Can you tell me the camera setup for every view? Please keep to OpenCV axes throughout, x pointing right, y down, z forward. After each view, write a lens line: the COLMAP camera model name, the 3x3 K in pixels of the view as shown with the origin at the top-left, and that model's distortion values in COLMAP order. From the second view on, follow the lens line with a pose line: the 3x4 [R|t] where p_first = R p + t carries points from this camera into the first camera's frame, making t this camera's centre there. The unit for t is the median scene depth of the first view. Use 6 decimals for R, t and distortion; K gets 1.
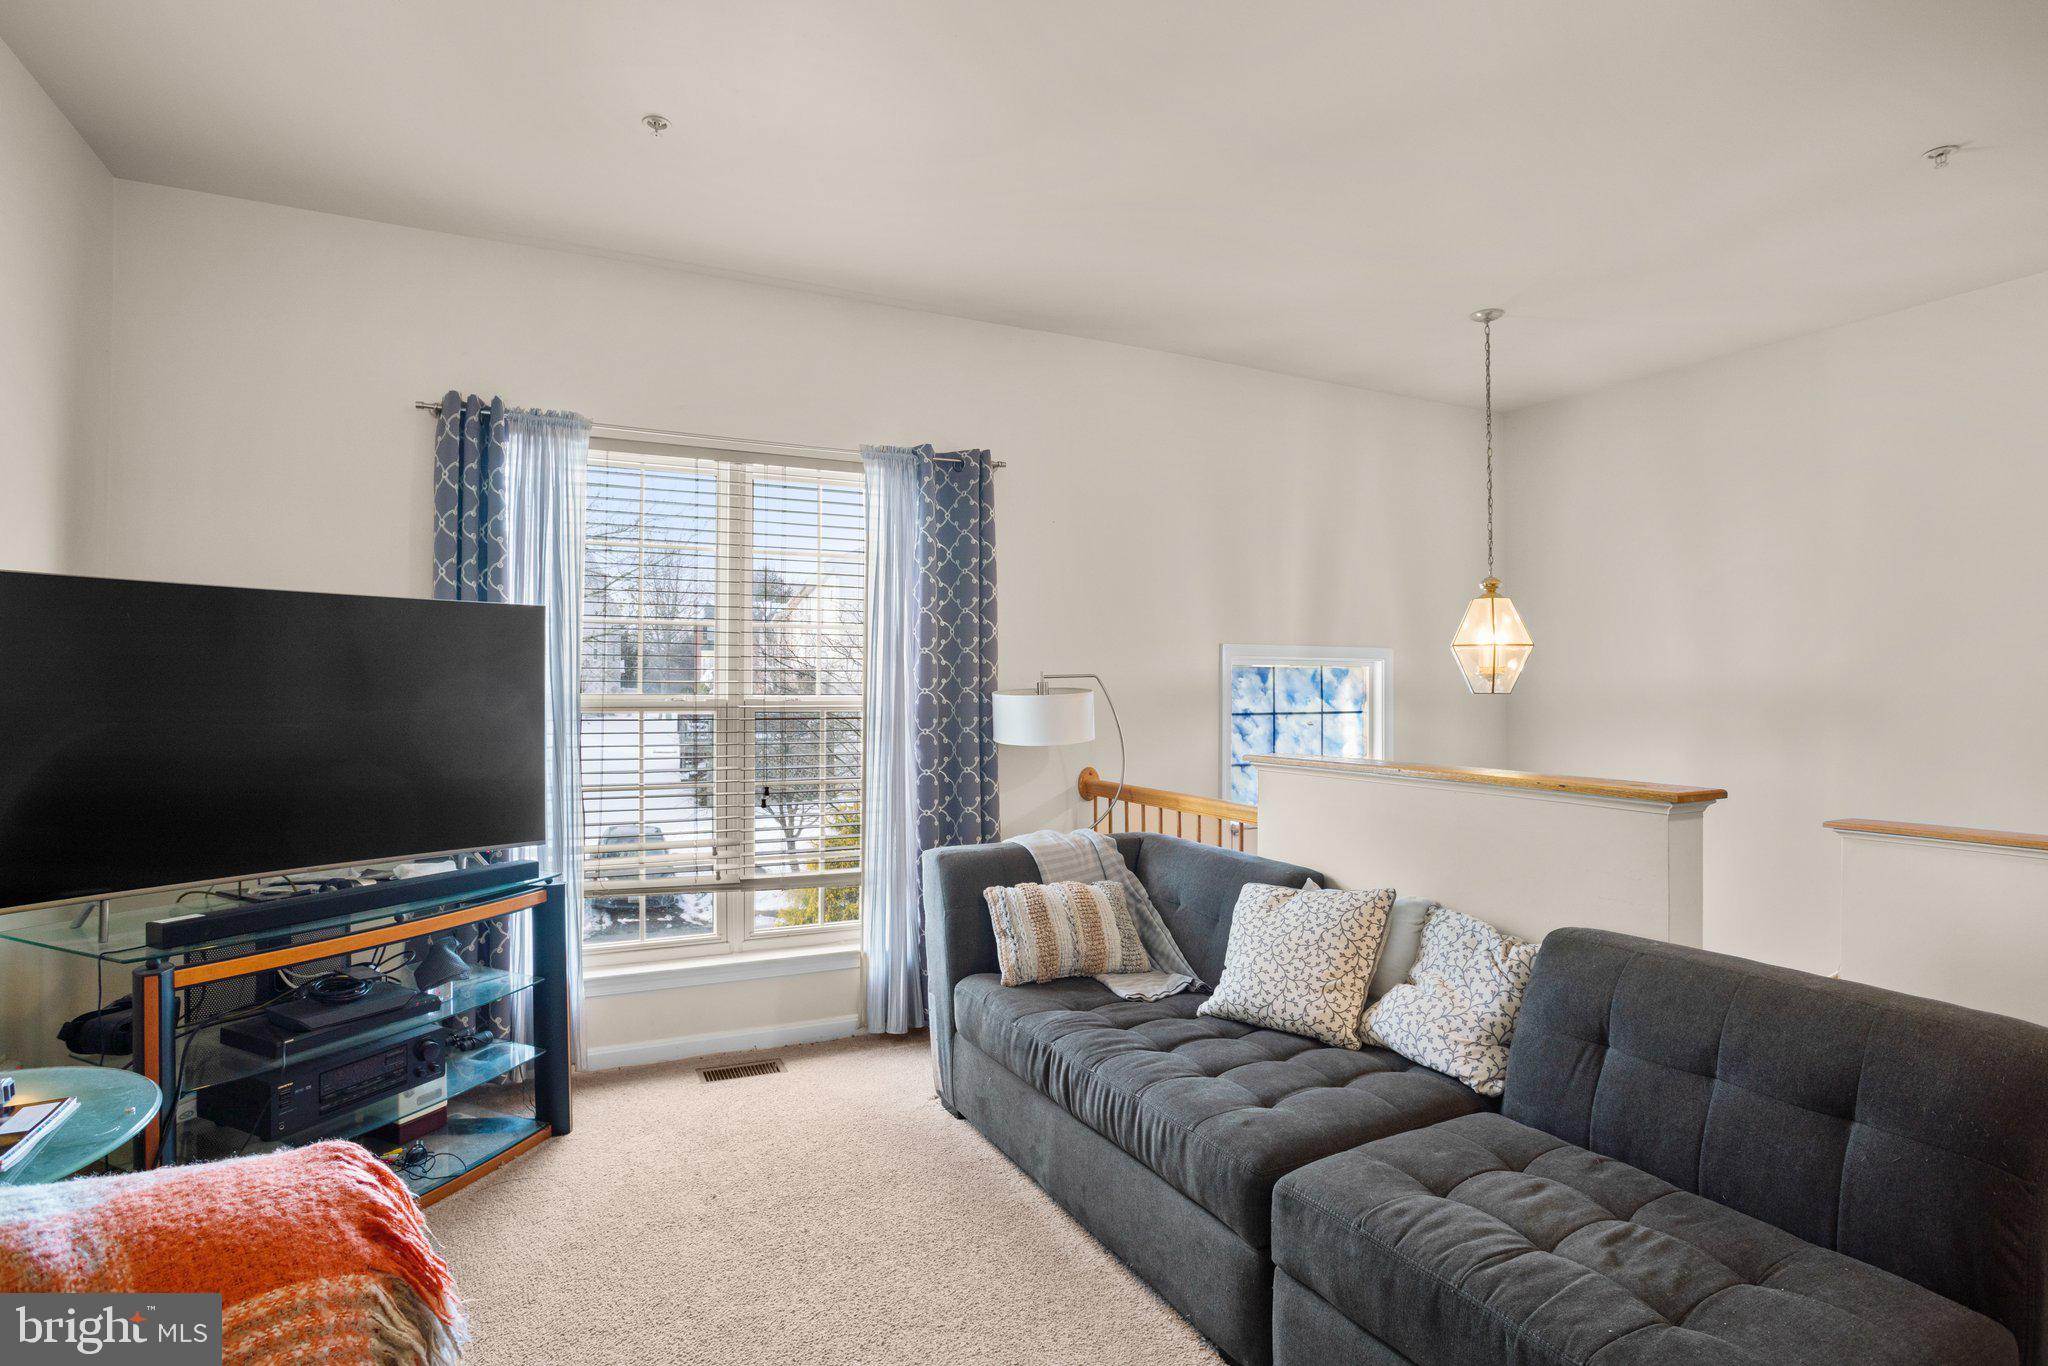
lens RADIAL K [[1030.3, 0, 1026.8], [0, 1030.3, 695.3], [0, 0, 1]] dist [-0.051889, 0.014532]
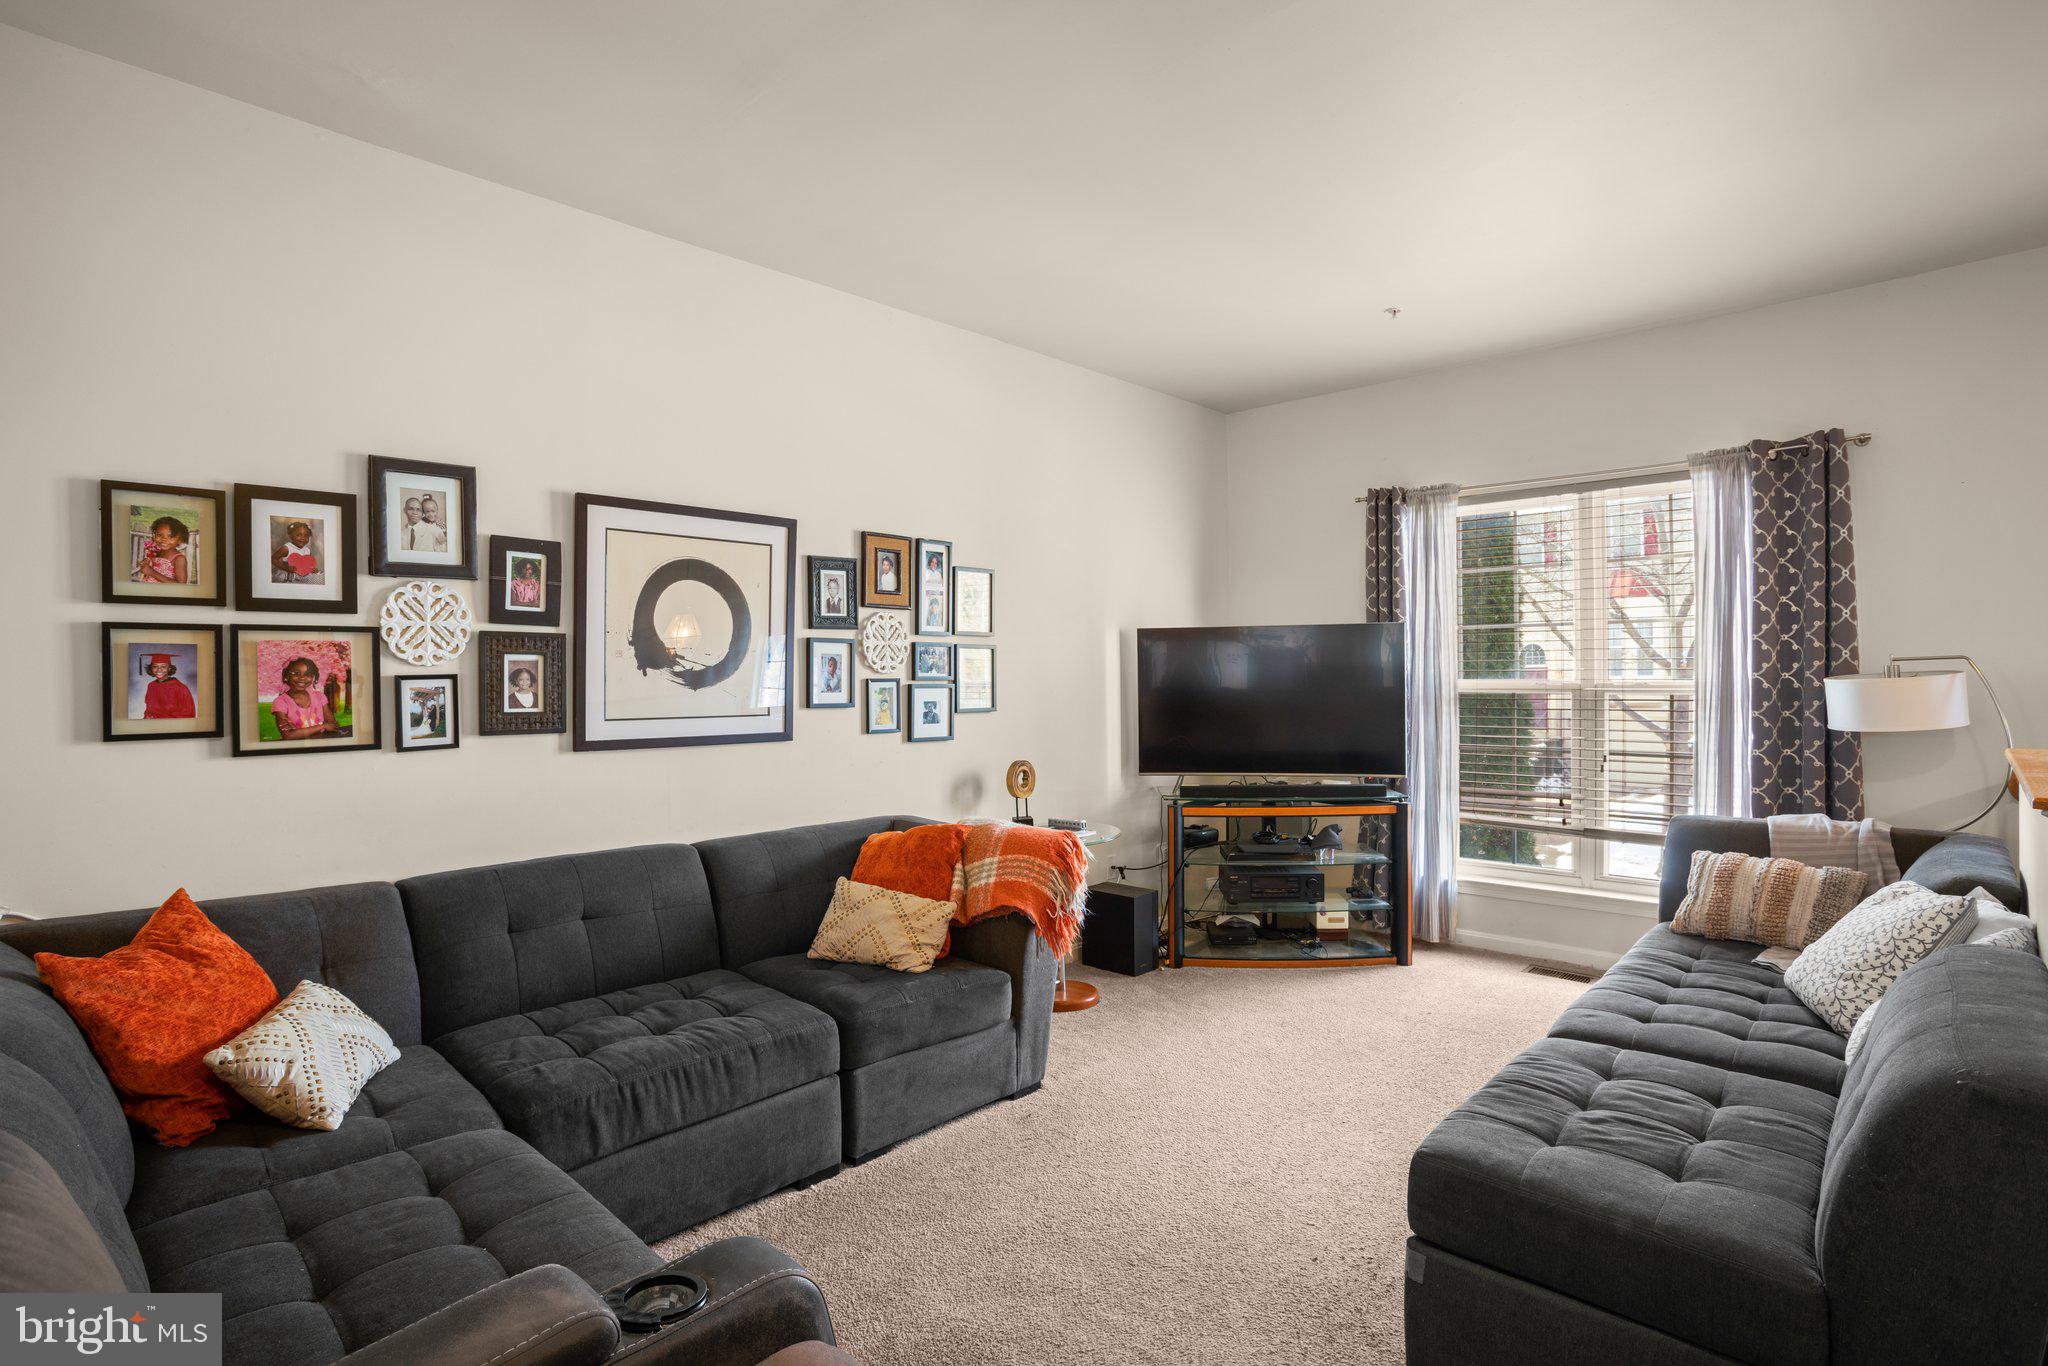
lens RADIAL K [[1030.3, 0, 1010.4], [0, 1030.3, 662.3], [0, 0, 1]] dist [-0.051889, 0.014532]
pose [[0.344961, -0.013256, -0.938523, 0.686548], [0.006993, 0.999909, -0.011553, -0.012217], [0.938591, -0.002578, 0.345022, -0.081282]]
